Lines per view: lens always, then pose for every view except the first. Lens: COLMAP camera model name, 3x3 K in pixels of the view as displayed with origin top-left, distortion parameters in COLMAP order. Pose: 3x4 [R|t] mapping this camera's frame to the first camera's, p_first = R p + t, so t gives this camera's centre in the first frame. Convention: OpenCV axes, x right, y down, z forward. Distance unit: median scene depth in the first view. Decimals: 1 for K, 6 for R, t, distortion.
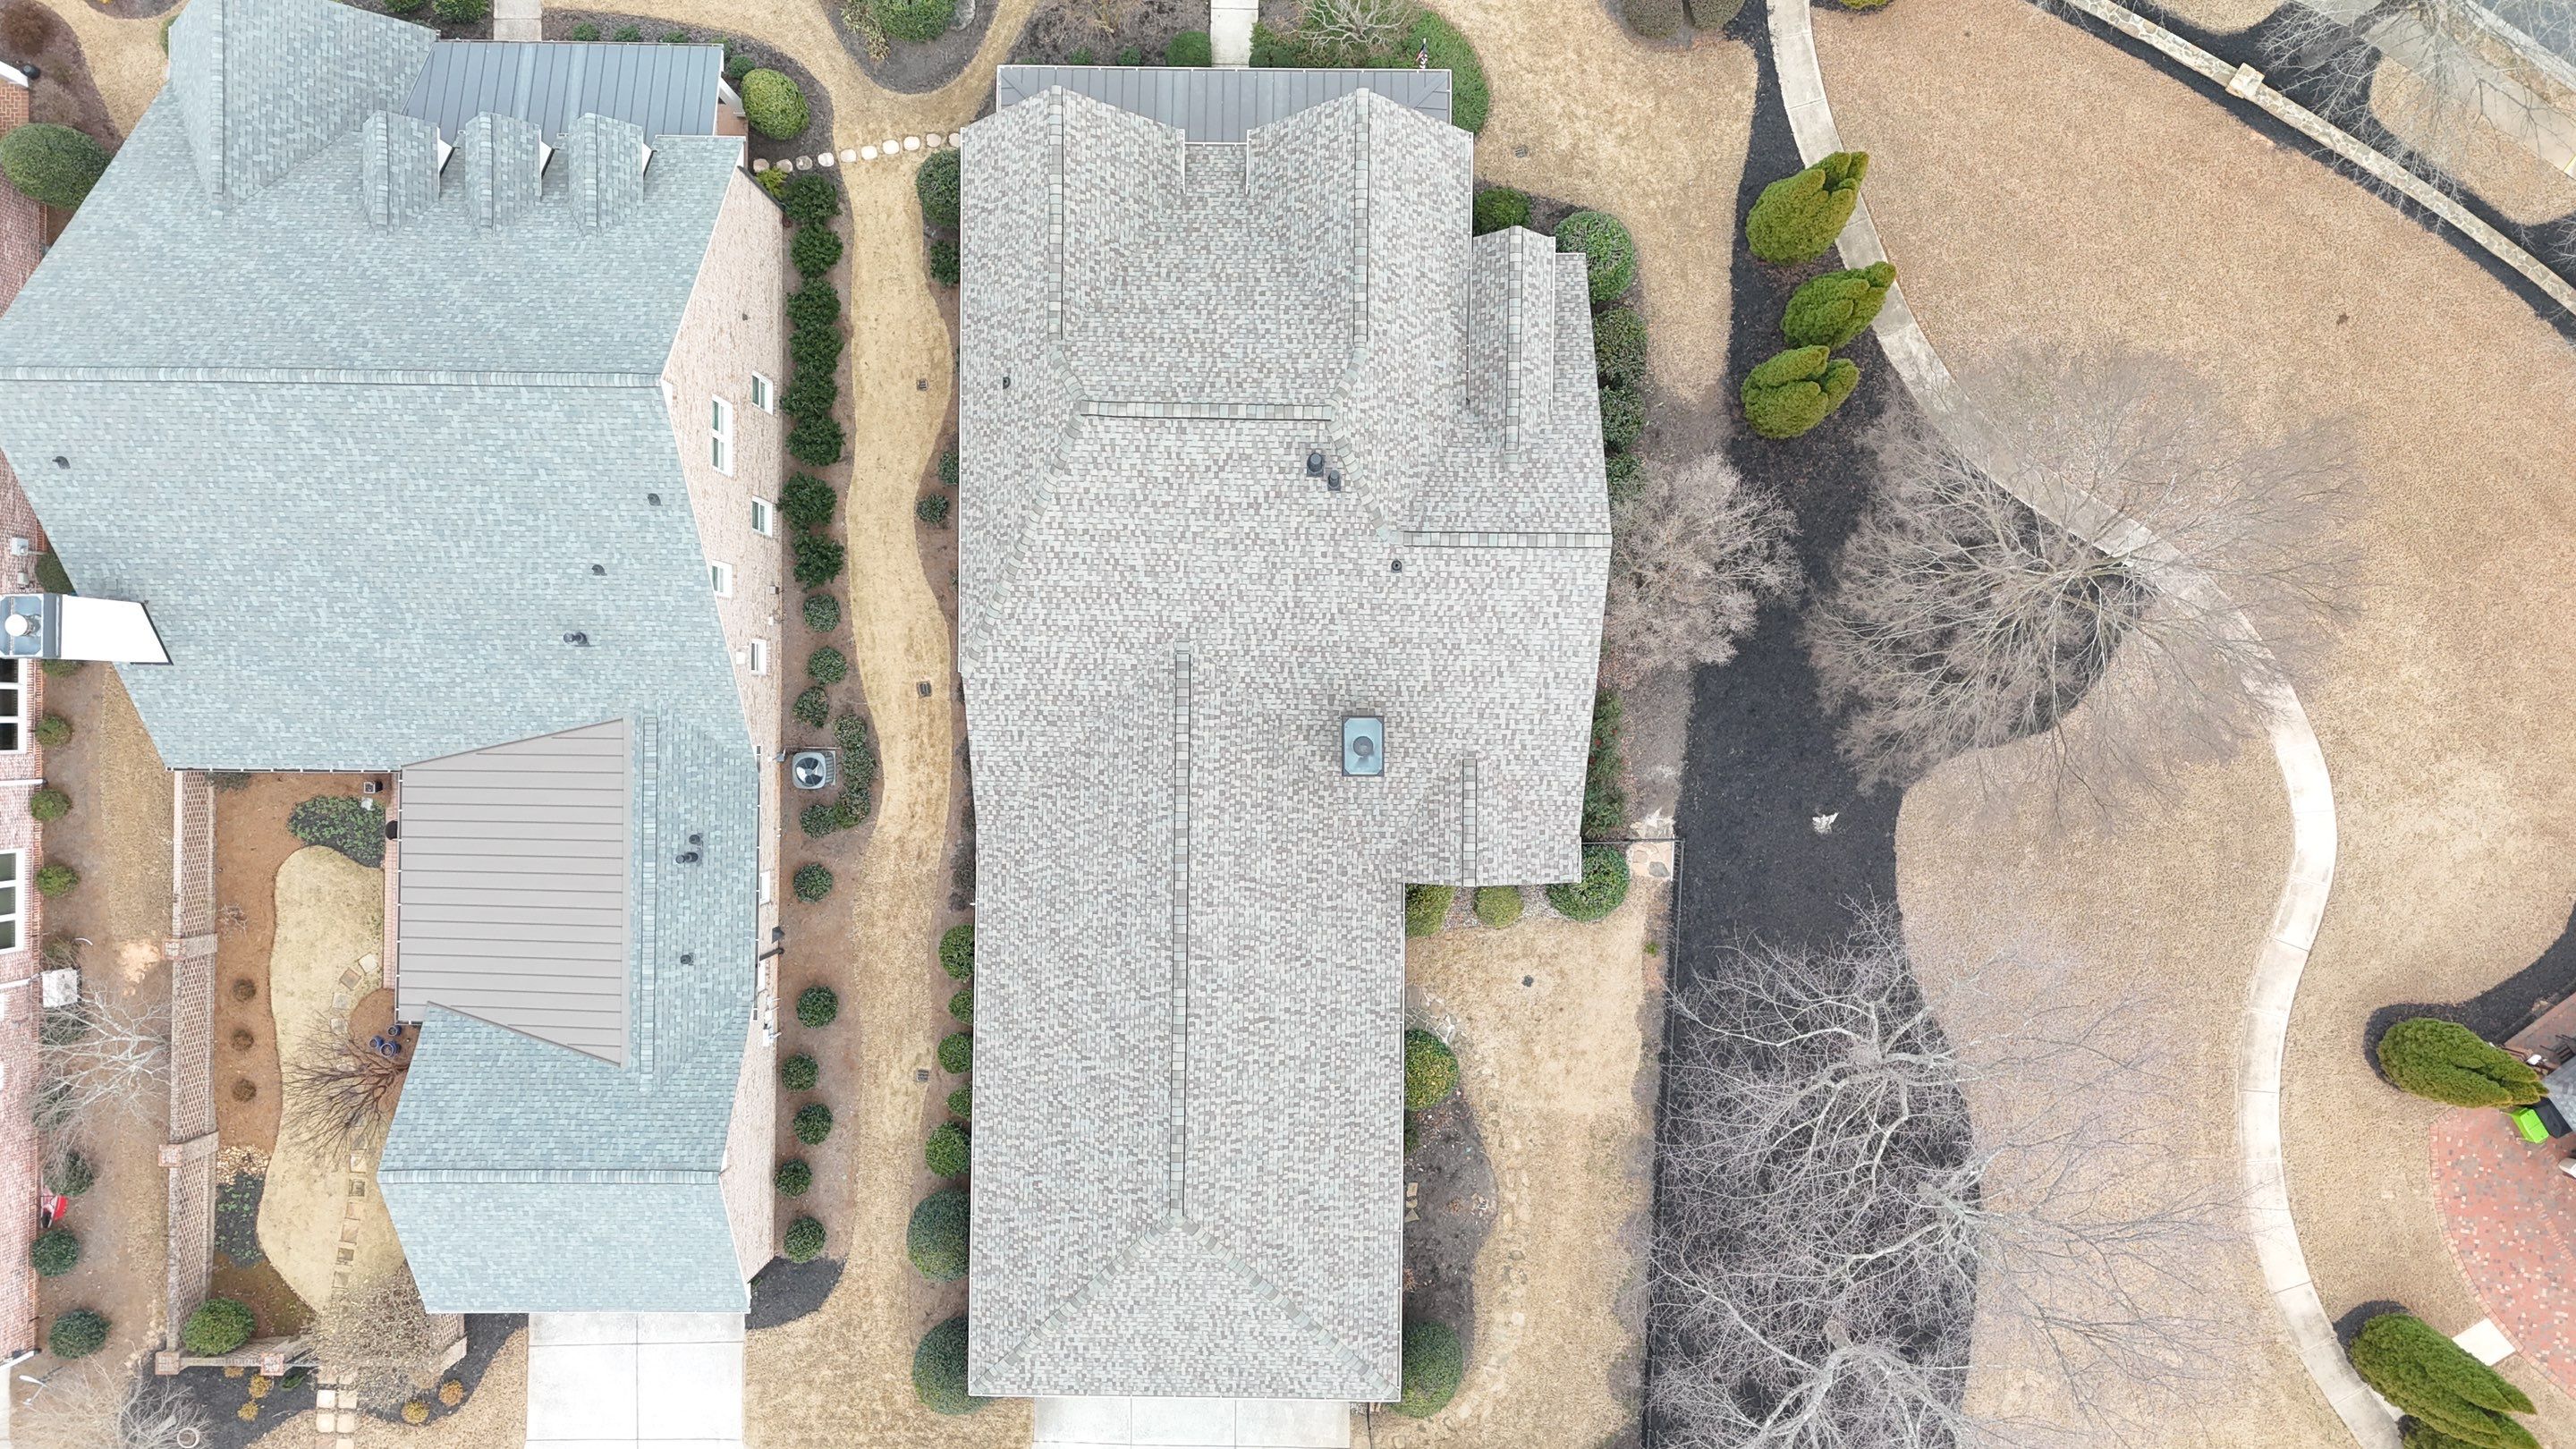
lens RADIAL K [[1885.8, 0, 1314.2], [0, 1885.8, 740.4], [0, 0, 1]] dist [0.088532, -0.088608]
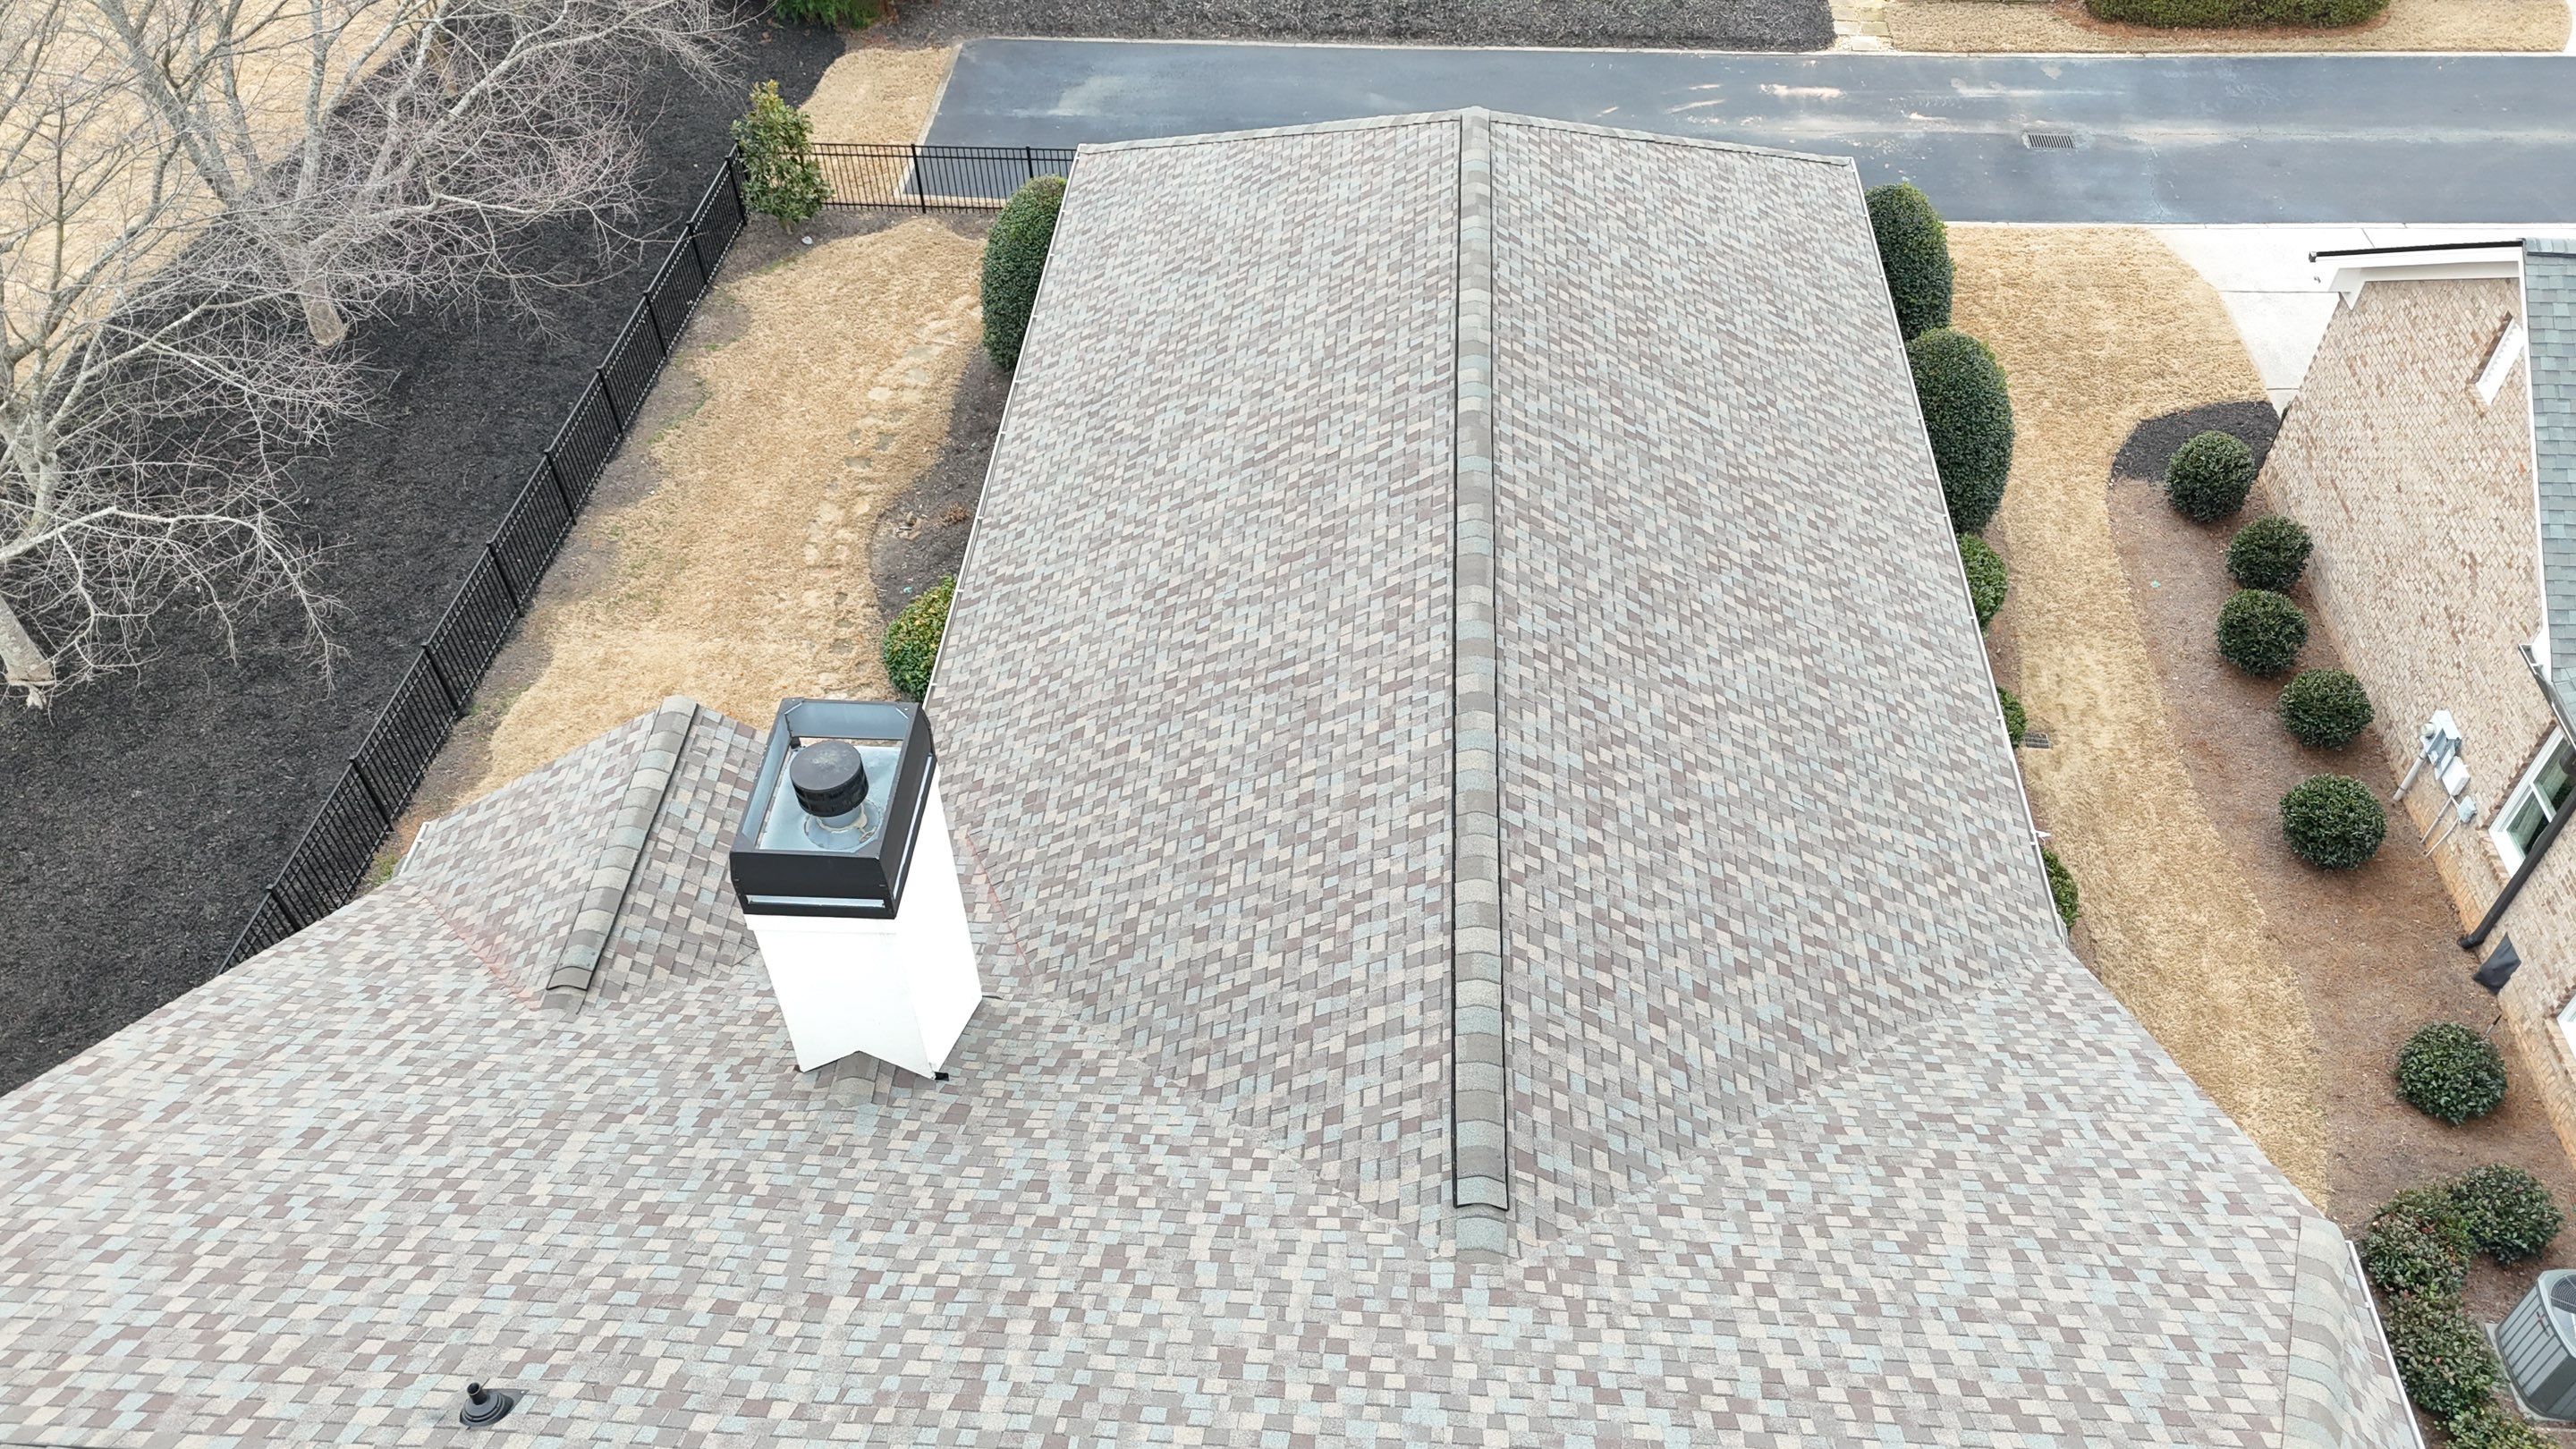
lens RADIAL K [[1885.8, 0, 1288.2], [0, 1885.8, 723.5], [0, 0, 1]] dist [0.088532, -0.088608]
pose [[-0.998322, -0.024981, 0.052232, -0.053556], [0.053947, -0.728892, 0.682500, -0.169369], [0.021022, 0.684173, 0.729017, 0.742827]]
